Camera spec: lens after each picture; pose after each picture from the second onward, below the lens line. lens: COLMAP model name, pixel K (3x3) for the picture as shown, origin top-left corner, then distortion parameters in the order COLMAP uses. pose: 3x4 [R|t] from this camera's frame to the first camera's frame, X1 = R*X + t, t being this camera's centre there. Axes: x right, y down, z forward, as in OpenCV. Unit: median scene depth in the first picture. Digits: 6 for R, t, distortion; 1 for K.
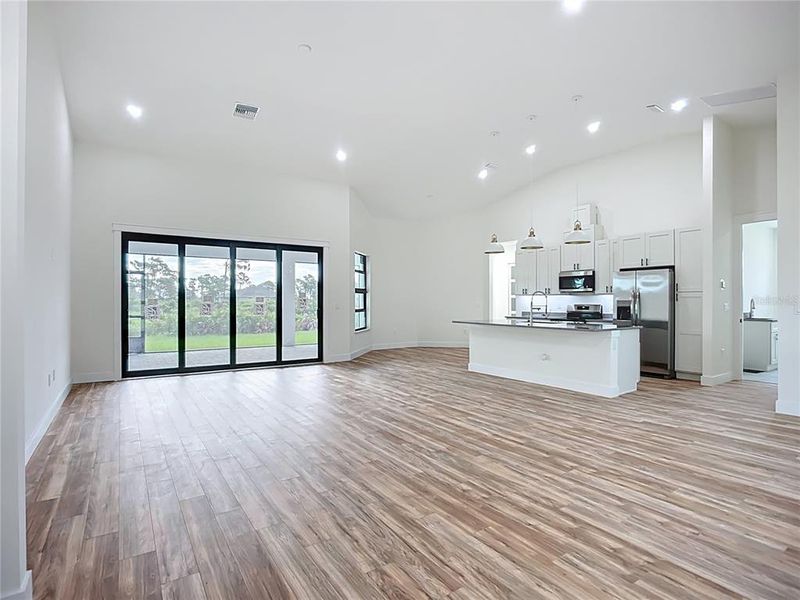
lens RADIAL K [[416.3, 0, 399.4], [0, 416.3, 302.0], [0, 0, 1]] dist [-0.040264, 0.001131]
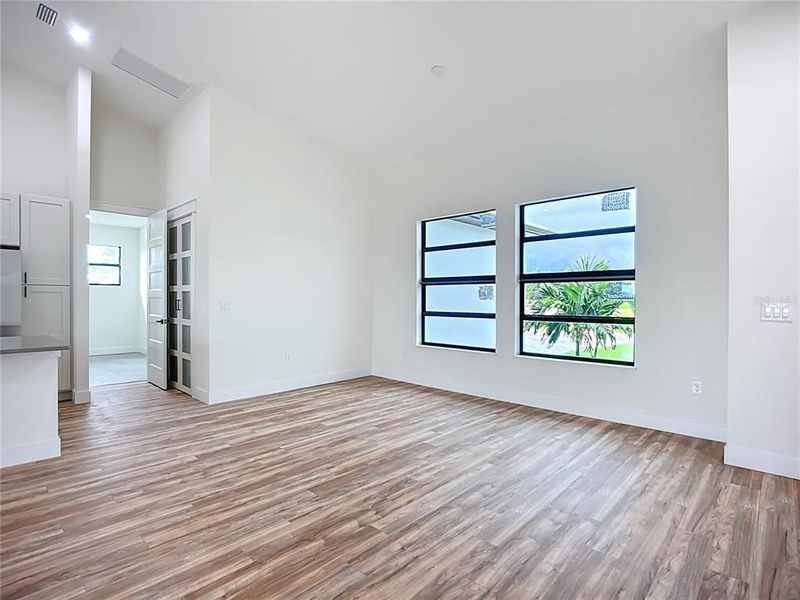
lens RADIAL K [[416.3, 0, 400.0], [0, 416.3, 299.3], [0, 0, 1]] dist [-0.040264, 0.001131]
pose [[-0.221589, -0.000846, 0.975140, -0.279628], [0.000802, 0.999999, 0.001049, 0.004378], [-0.975140, 0.001014, -0.221588, 1.032951]]
